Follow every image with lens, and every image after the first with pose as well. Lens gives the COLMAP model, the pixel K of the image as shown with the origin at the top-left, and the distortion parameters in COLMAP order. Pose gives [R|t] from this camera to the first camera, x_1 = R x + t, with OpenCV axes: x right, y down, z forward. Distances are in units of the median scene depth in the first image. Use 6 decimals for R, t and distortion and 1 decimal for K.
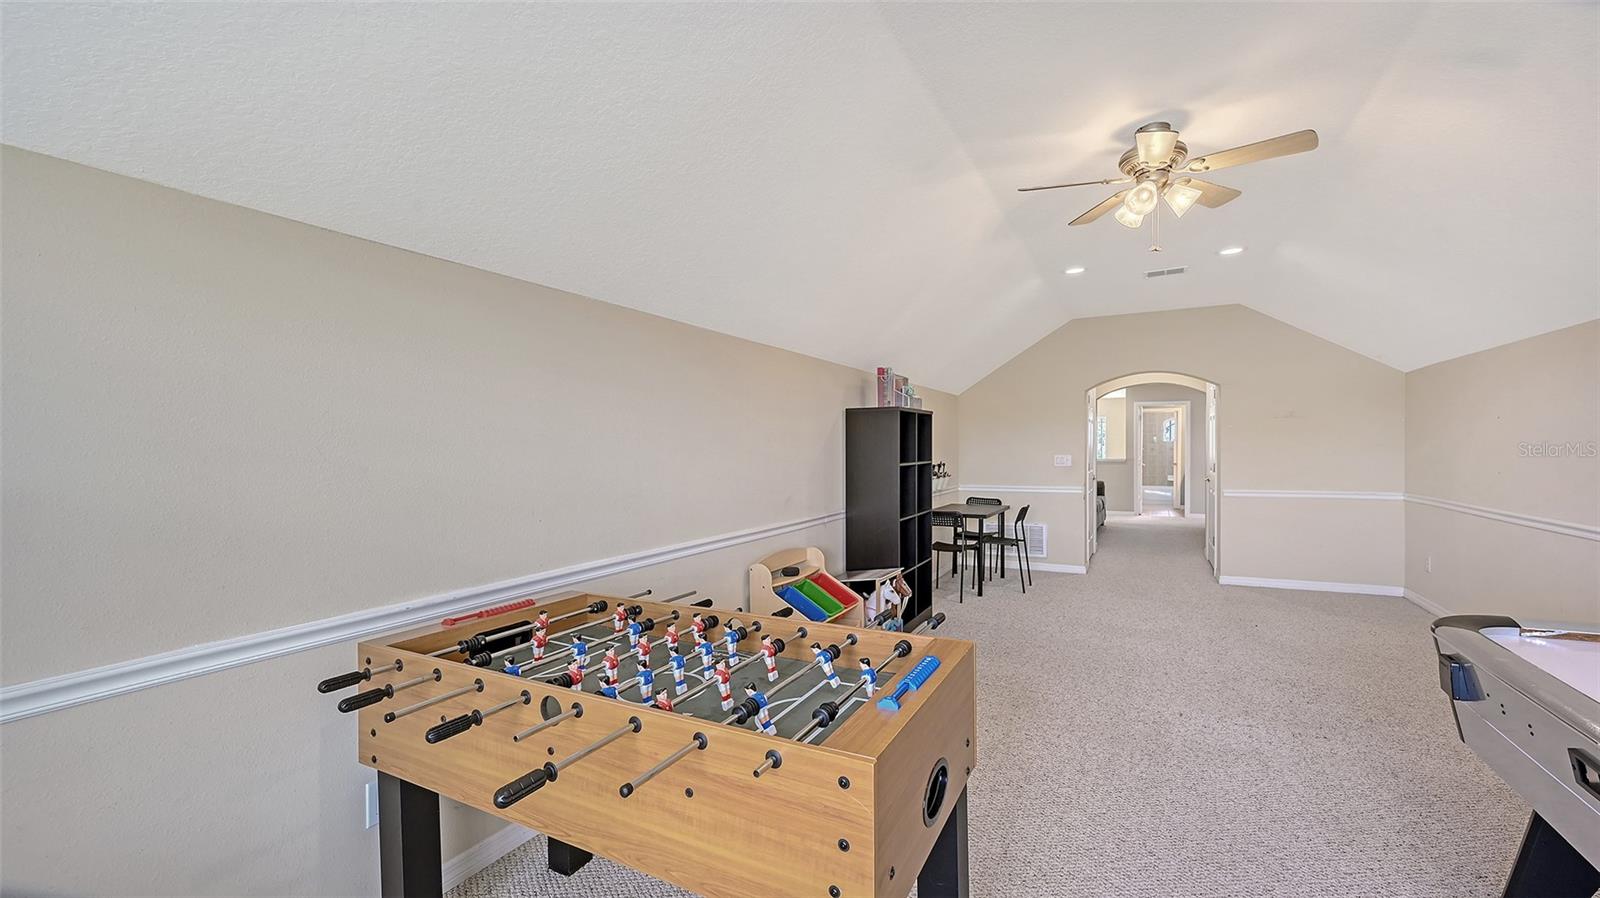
lens RADIAL K [[639.1, 0, 806.1], [0, 639.1, 455.2], [0, 0, 1]] dist [-0.001095, -0.000415]
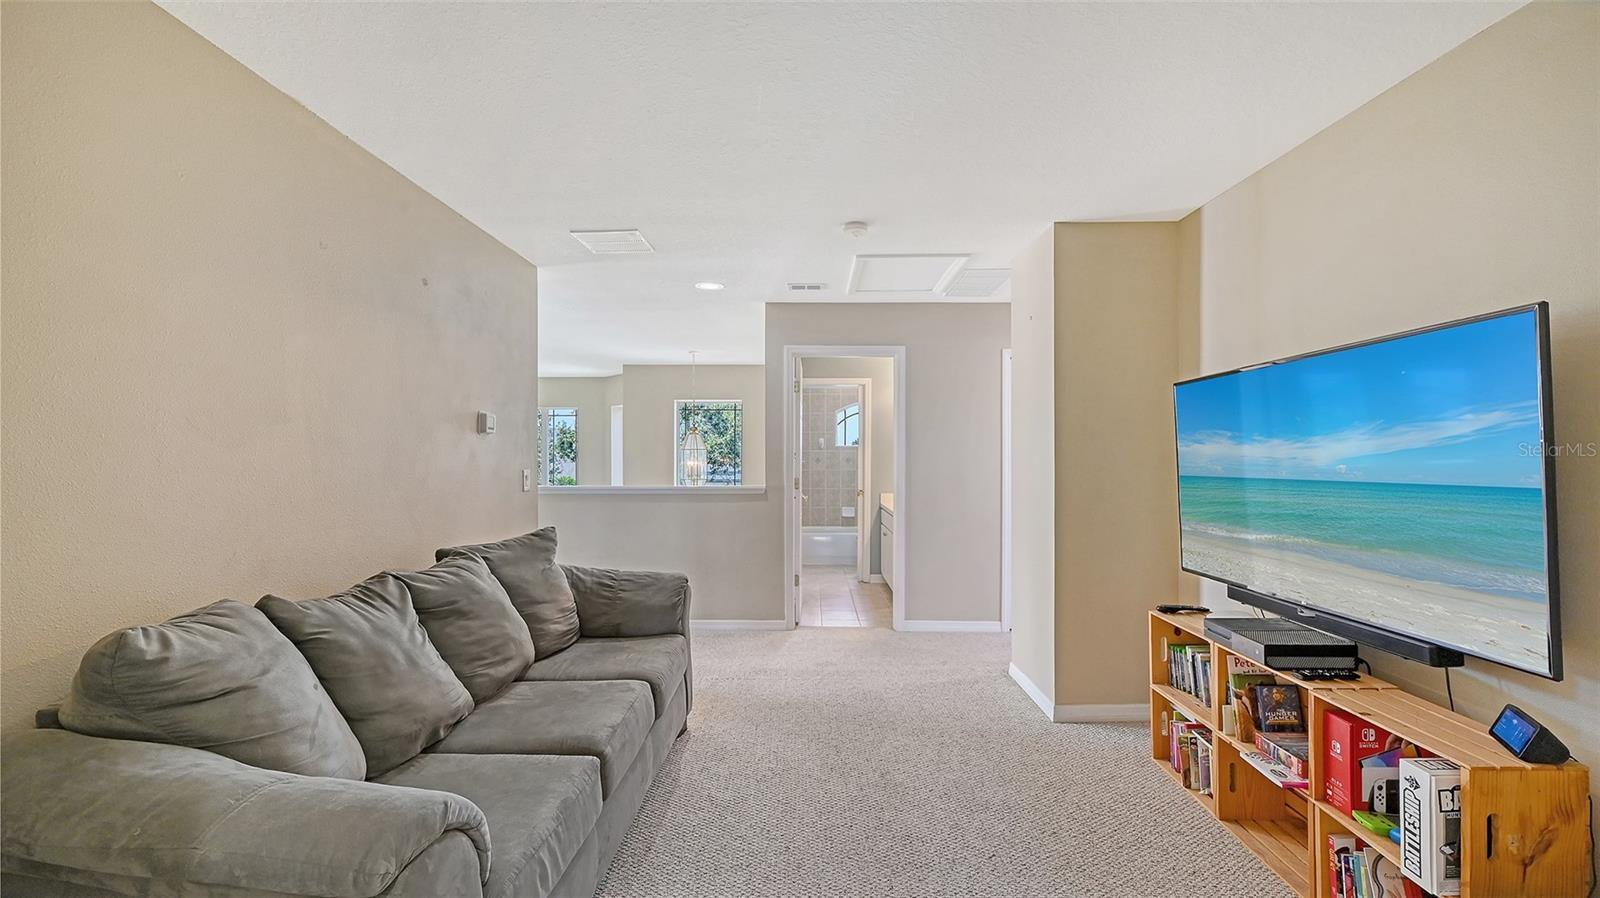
lens RADIAL K [[639.1, 0, 806.1], [0, 639.1, 455.2], [0, 0, 1]] dist [-0.001095, -0.000415]
pose [[0.878688, 0.011609, 0.477255, 0.283748], [-0.003491, 0.999834, -0.017892, -0.003837], [-0.477383, 0.014055, 0.878583, 0.548054]]
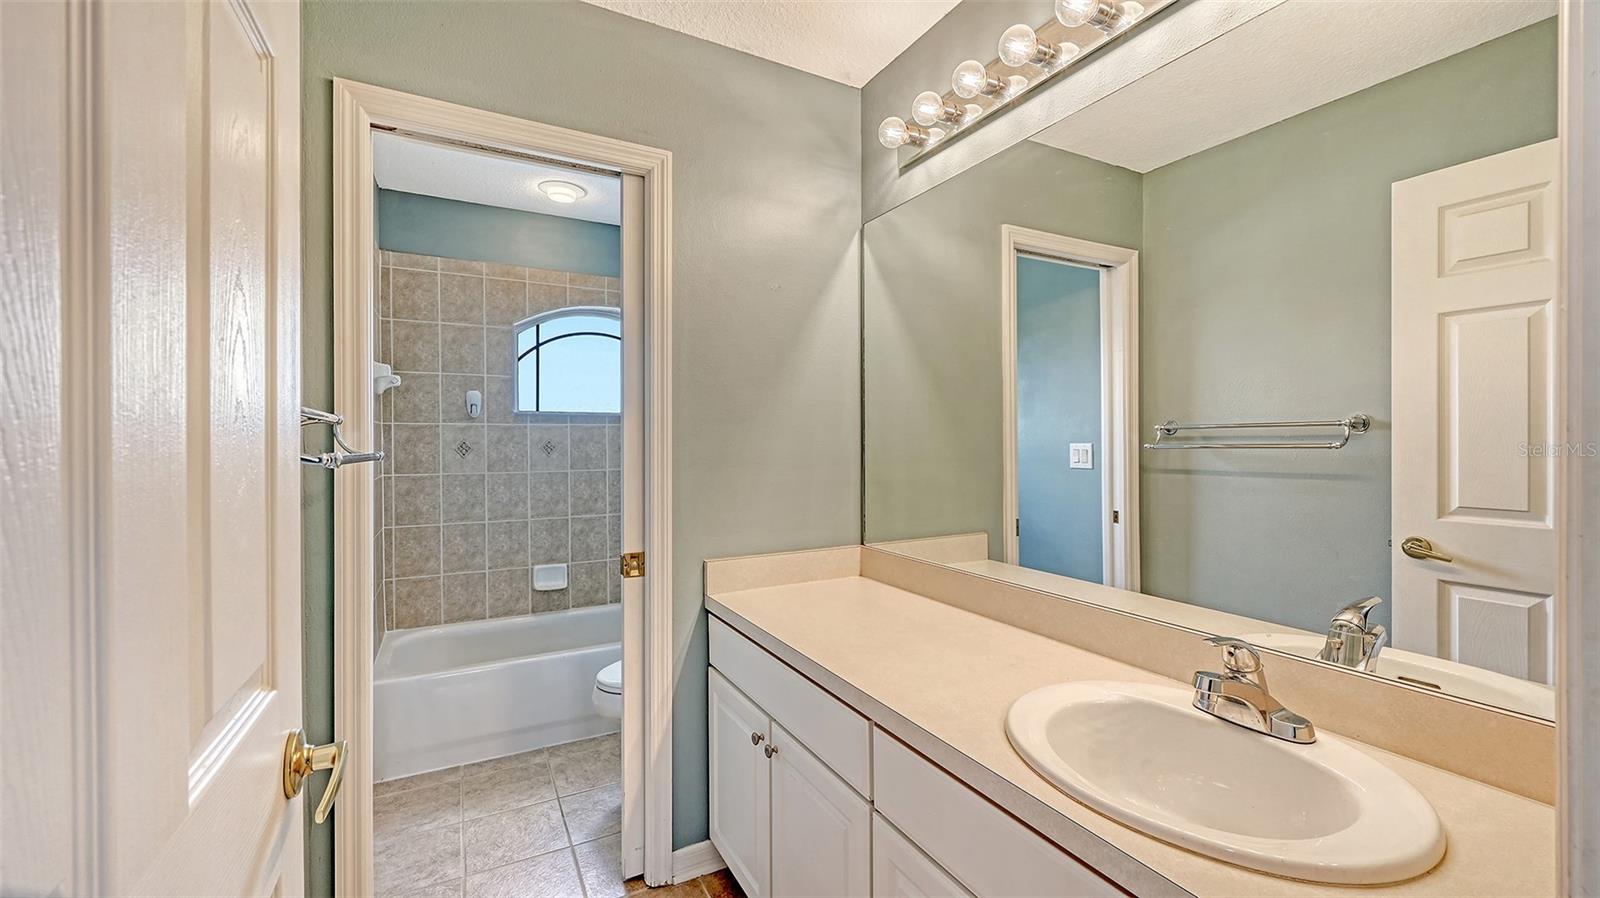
lens RADIAL K [[639.1, 0, 806.1], [0, 639.1, 455.2], [0, 0, 1]] dist [-0.001095, -0.000415]
pose [[0.542786, 0.000782, 0.839870, 0.460836], [0.002794, 0.999992, -0.002736, -0.006532], [-0.839866, 0.003832, 0.542780, 0.854349]]
